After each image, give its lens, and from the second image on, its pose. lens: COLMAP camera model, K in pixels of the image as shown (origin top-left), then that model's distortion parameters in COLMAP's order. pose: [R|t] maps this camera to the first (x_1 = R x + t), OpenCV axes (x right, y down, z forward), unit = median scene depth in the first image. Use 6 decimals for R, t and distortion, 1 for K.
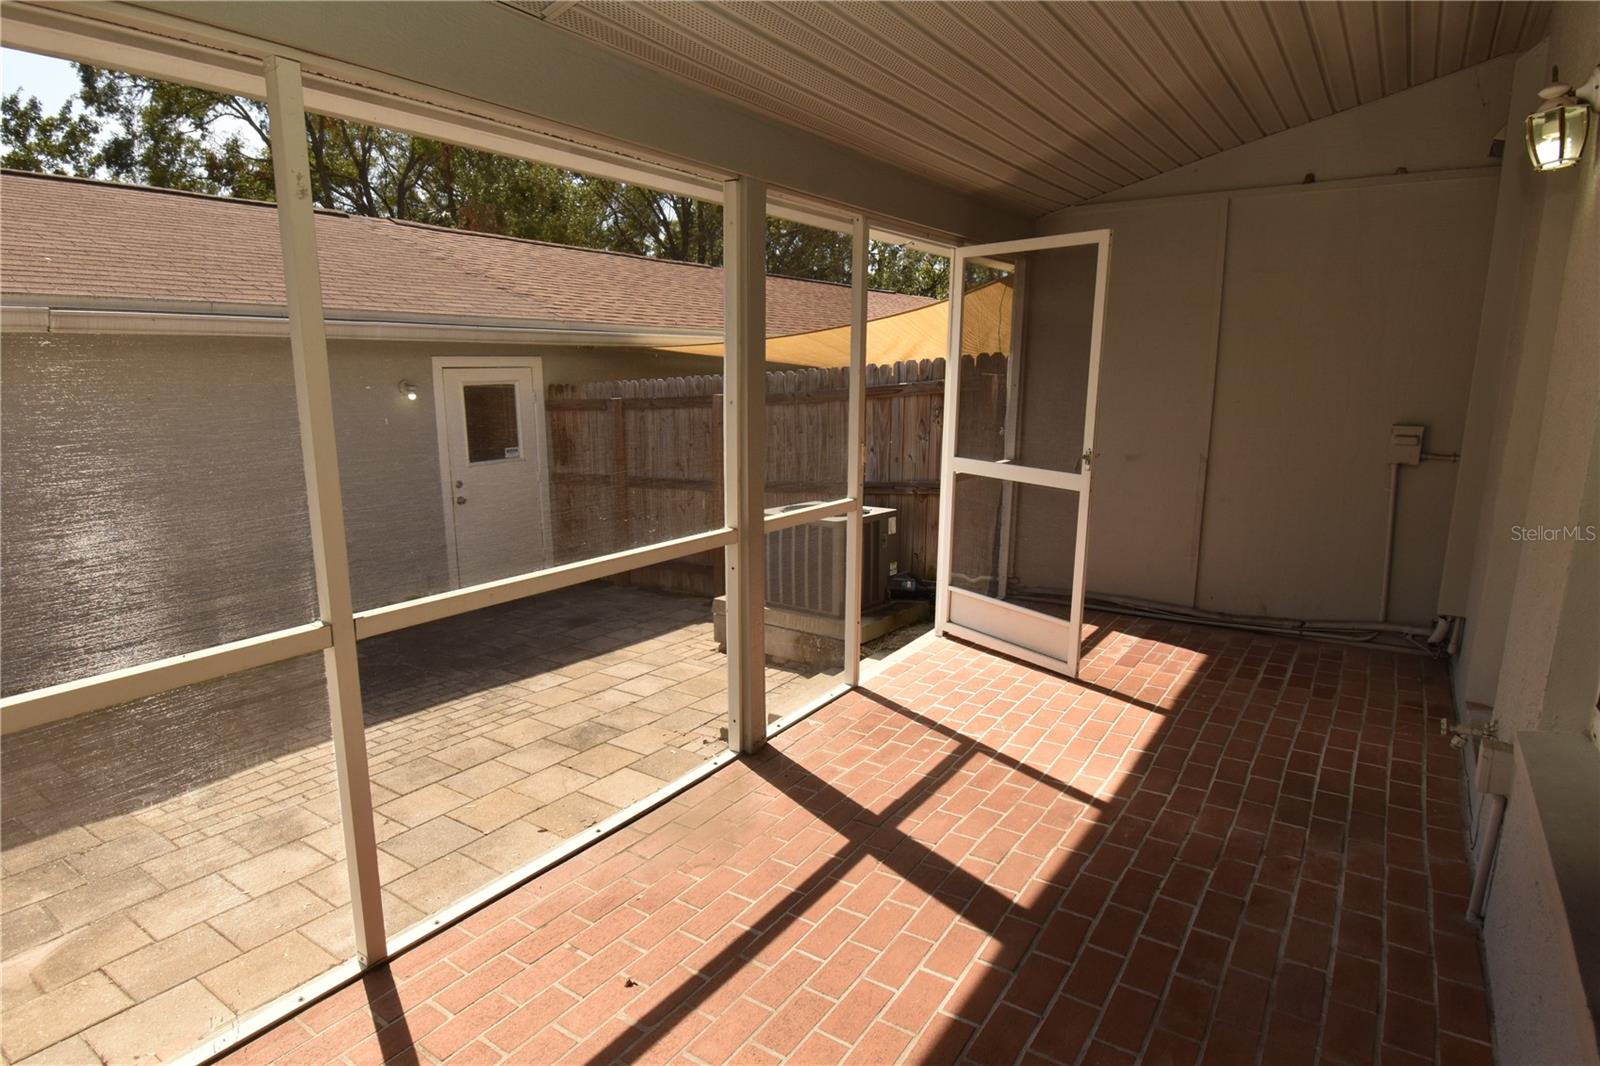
lens RADIAL K [[867.9, 0, 806.1], [0, 867.9, 534.2], [0, 0, 1]] dist [0.015474, -0.025498]
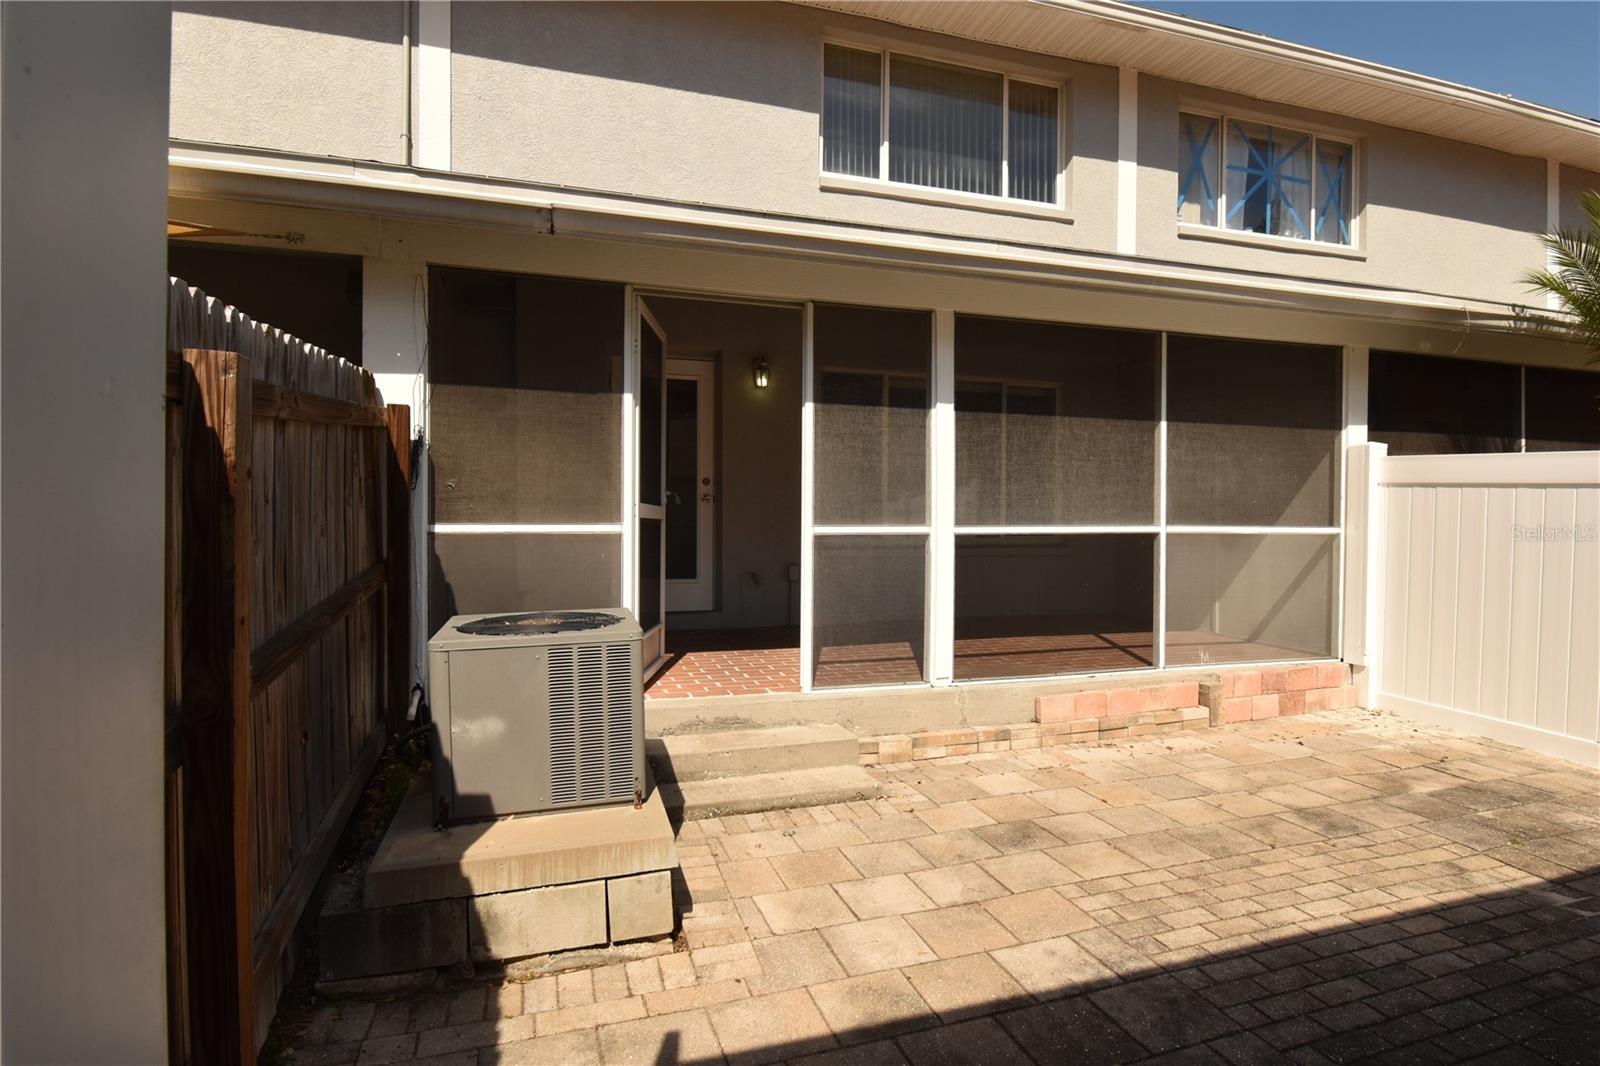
lens RADIAL K [[867.9, 0, 806.1], [0, 867.9, 534.2], [0, 0, 1]] dist [0.015474, -0.025498]
pose [[-0.796614, -0.016977, 0.604250, -0.584483], [0.110117, 0.978805, 0.172673, -0.209094], [-0.594375, 0.204092, -0.777859, 1.696930]]
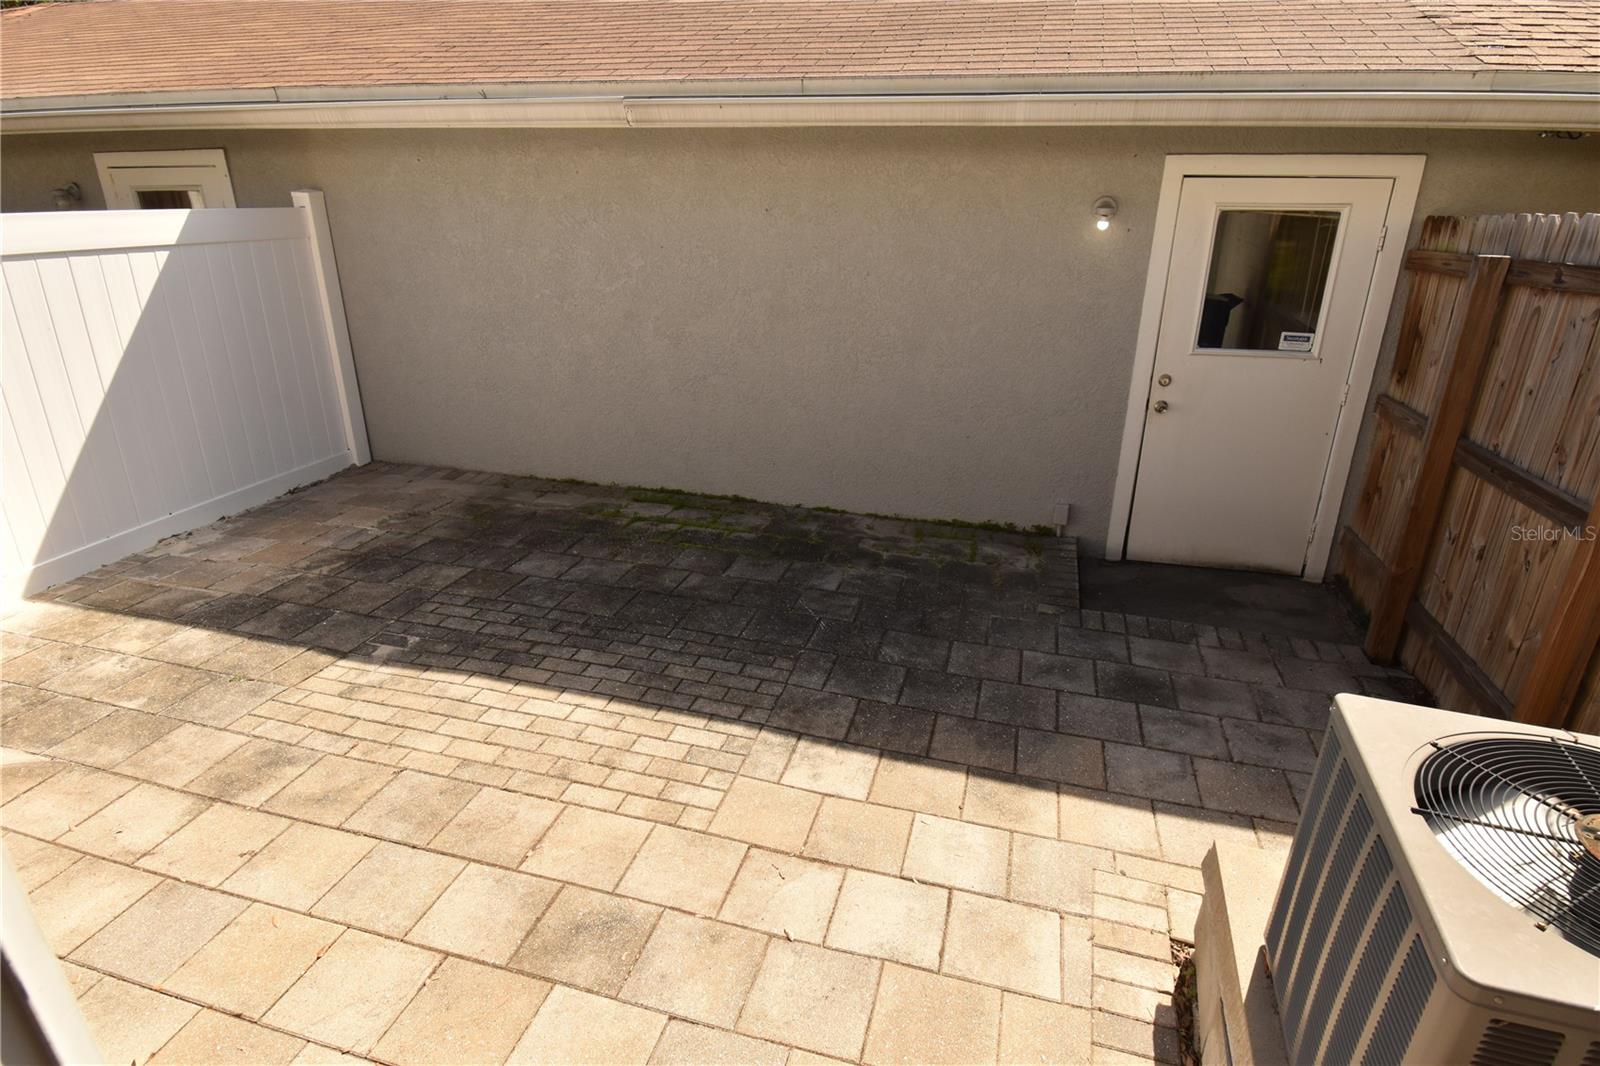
lens RADIAL K [[867.9, 0, 806.1], [0, 867.9, 534.2], [0, 0, 1]] dist [0.015474, -0.025498]
pose [[0.329994, 0.360716, -0.872346, 0.144062], [-0.188289, 0.930694, 0.313616, -0.168180], [0.925014, 0.060762, 0.375043, 0.915387]]
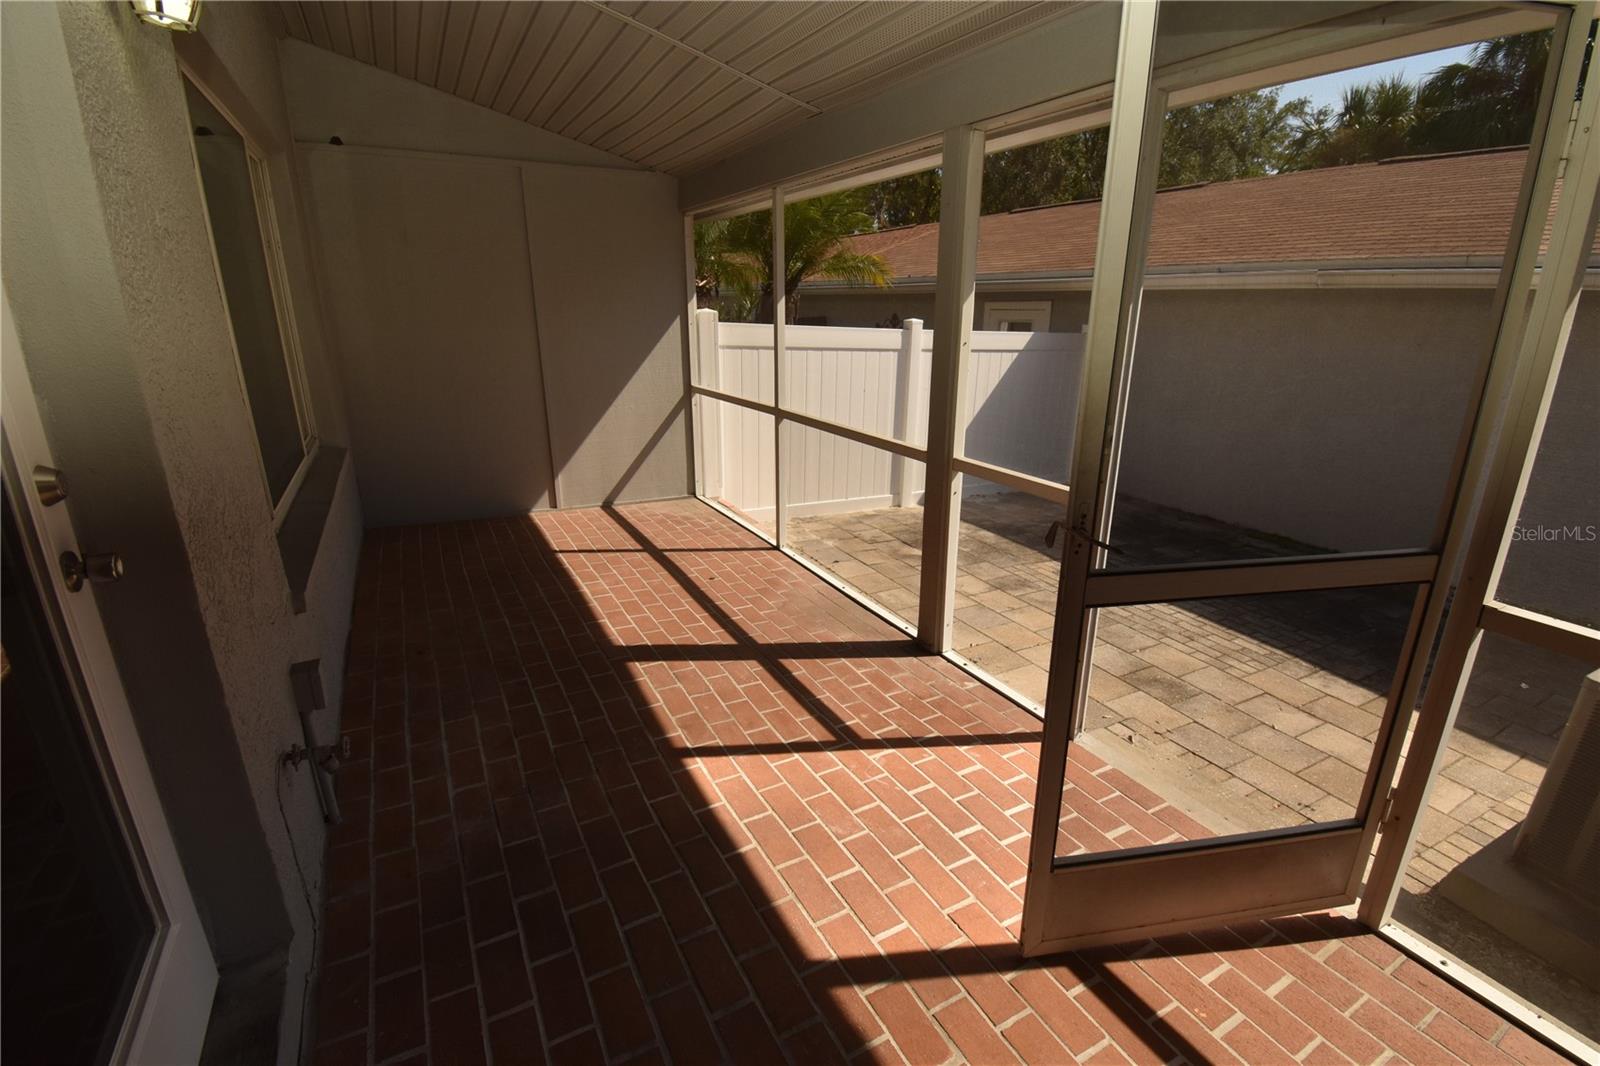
lens RADIAL K [[708.3, 0, 806.4], [0, 708.3, 530.0], [0, 0, 1]] dist [0.019810, -0.025824]
pose [[-0.451915, 0.262368, -0.852606, 0.598707], [-0.182839, 0.908237, 0.376399, -0.171699], [0.873123, 0.325990, -0.362474, 0.882207]]
